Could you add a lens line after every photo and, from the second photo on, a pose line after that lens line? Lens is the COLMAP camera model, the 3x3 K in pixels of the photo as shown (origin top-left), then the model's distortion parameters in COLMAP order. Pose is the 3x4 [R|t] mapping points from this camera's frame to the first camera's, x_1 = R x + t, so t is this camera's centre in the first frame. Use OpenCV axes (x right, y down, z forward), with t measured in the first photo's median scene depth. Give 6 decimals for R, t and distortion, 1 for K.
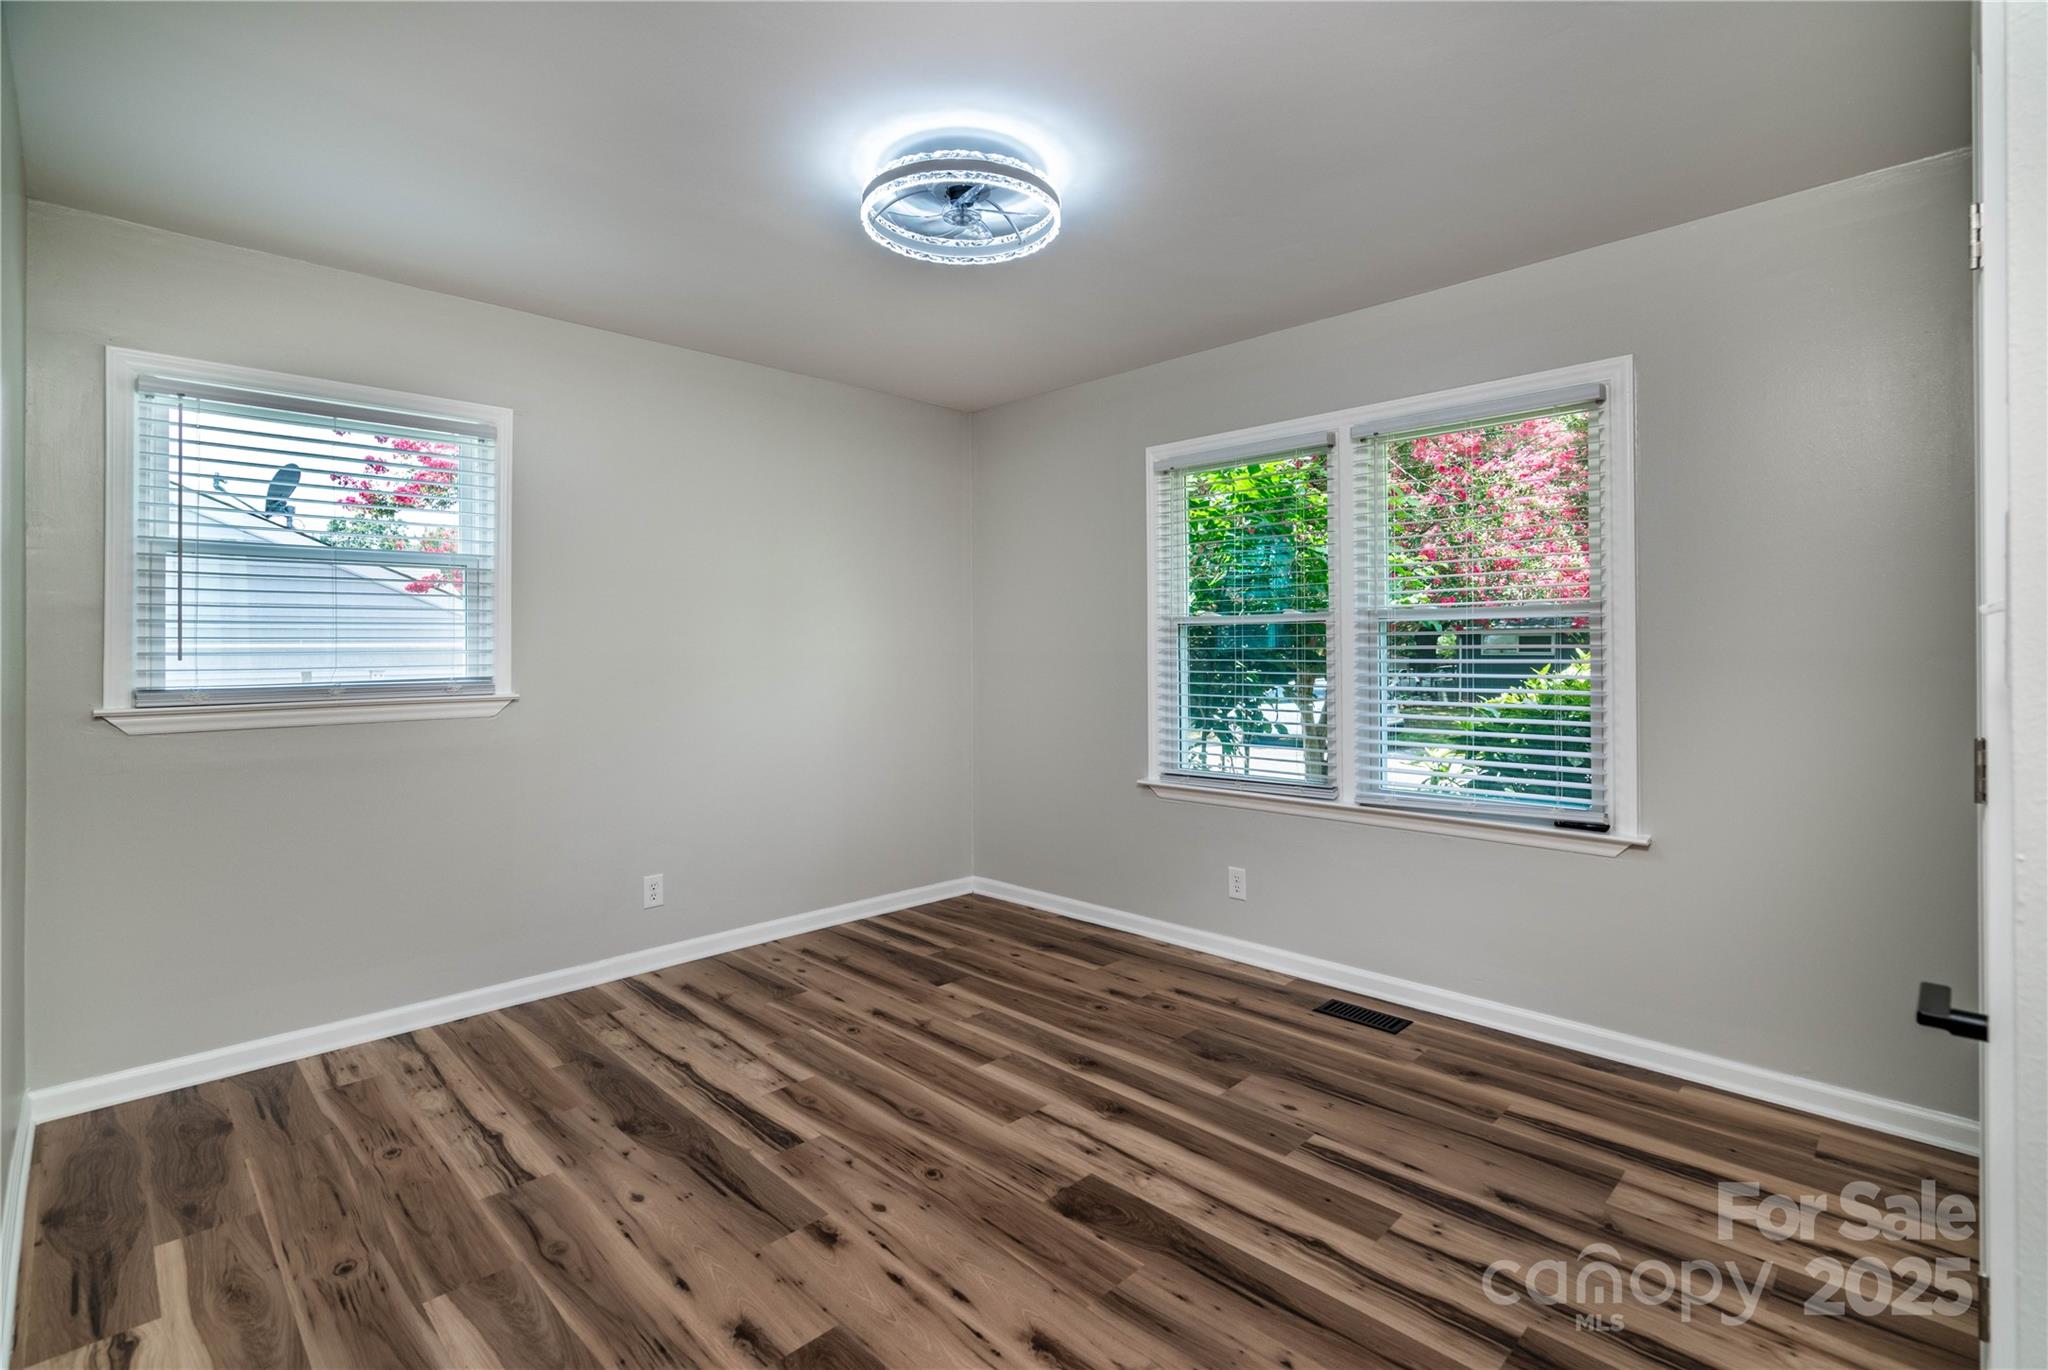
lens RADIAL K [[931.8, 0, 1018.4], [0, 931.8, 683.9], [0, 0, 1]] dist [-0.003879, 0.001035]
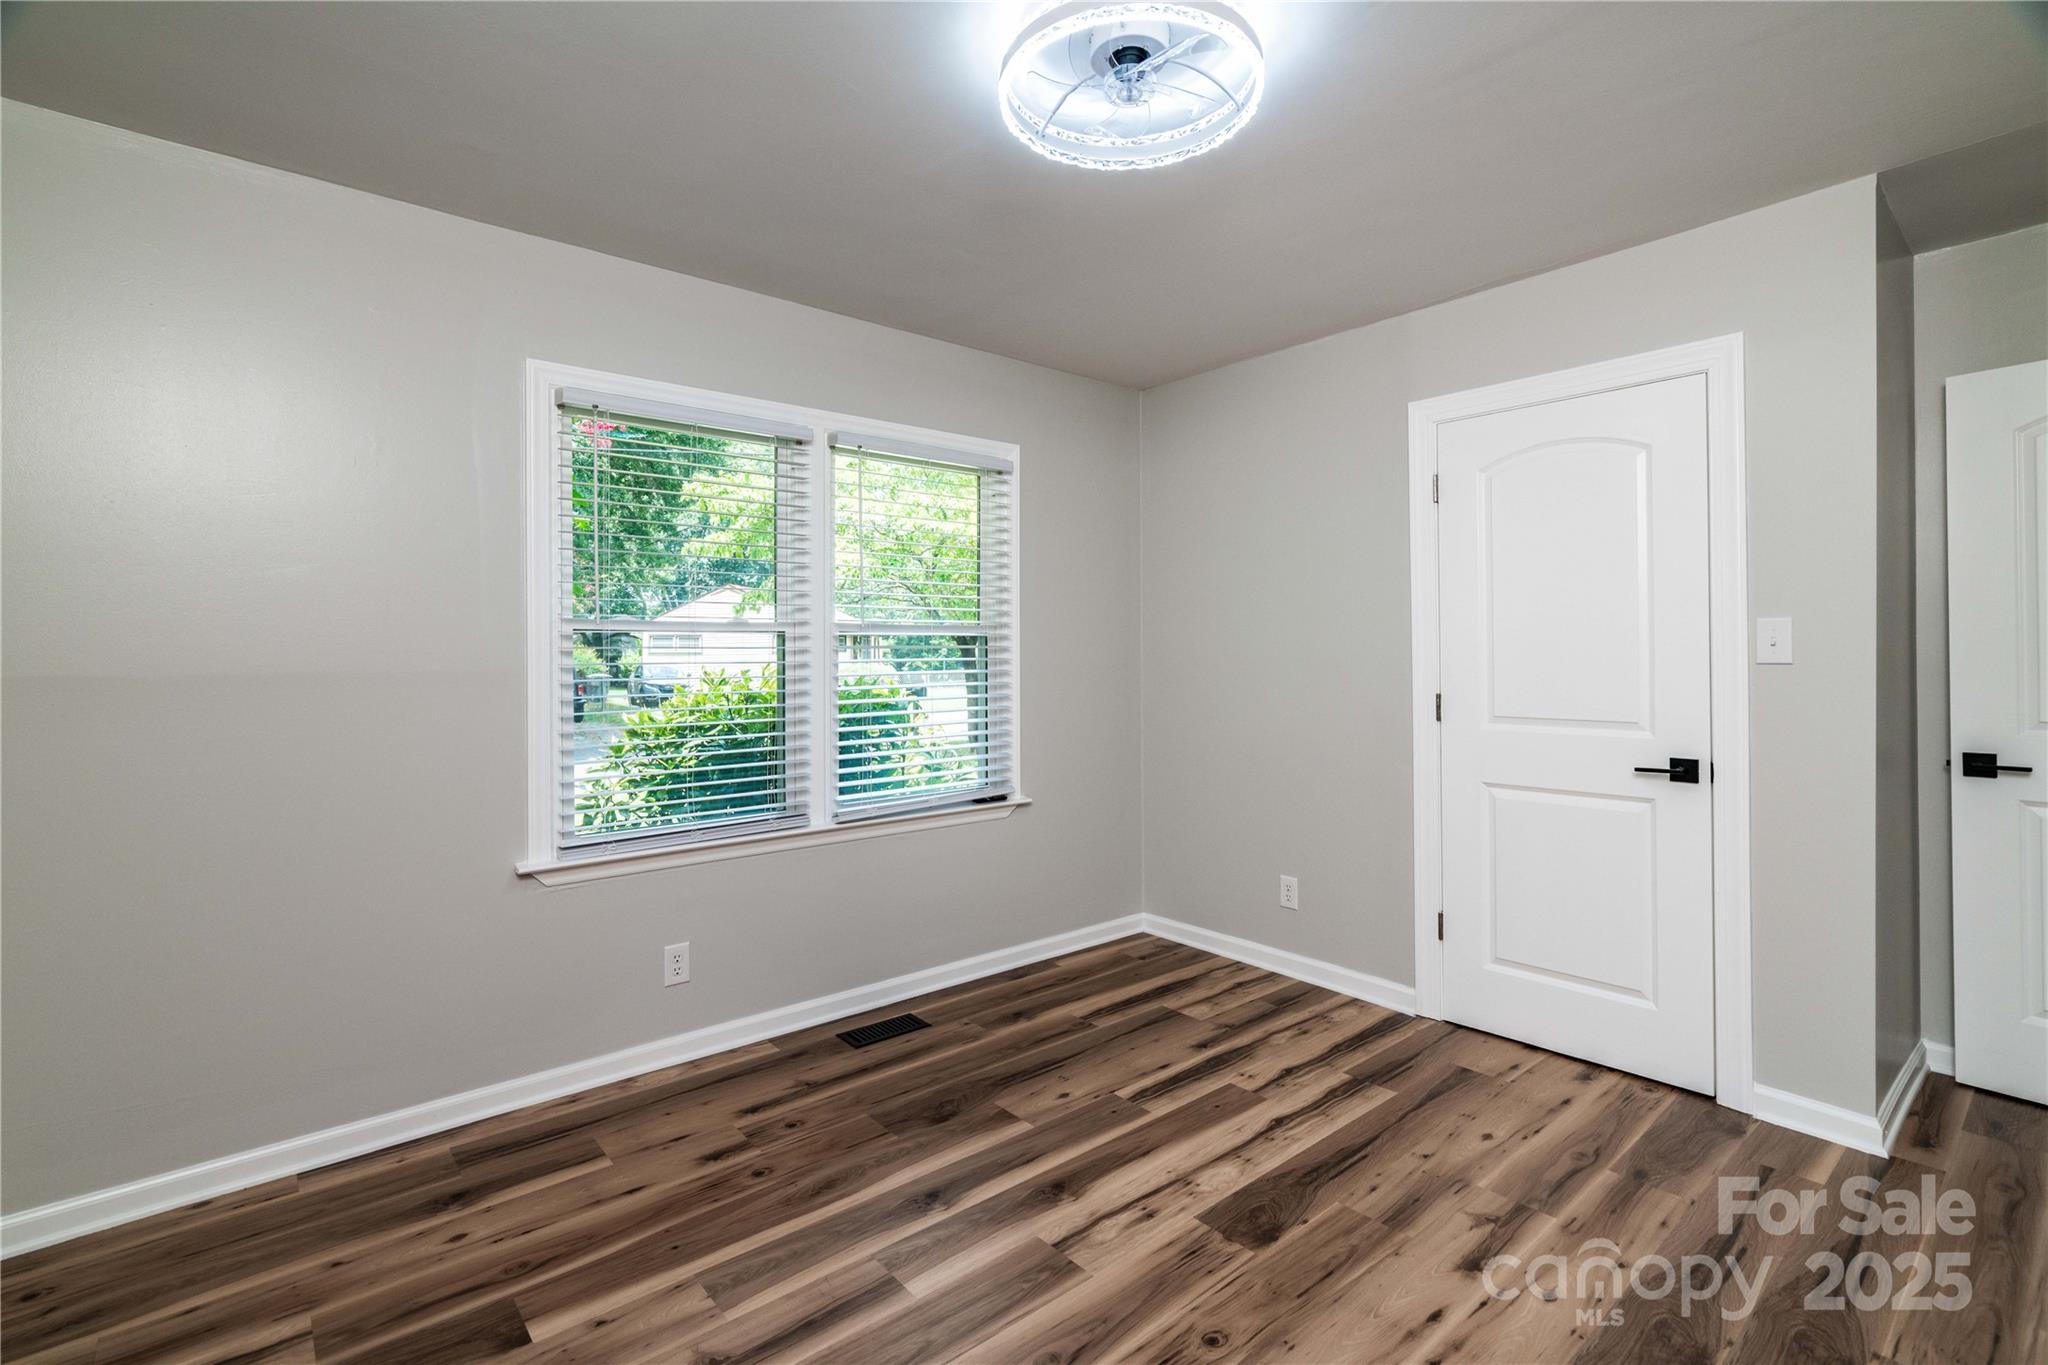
lens RADIAL K [[931.8, 0, 1018.9], [0, 931.8, 667.9], [0, 0, 1]] dist [-0.003879, 0.001035]
pose [[0.088744, -0.003241, 0.996049, -0.694515], [0.044909, 0.998991, -0.000750, -0.027222], [-0.995042, 0.044799, 0.088800, 0.853289]]
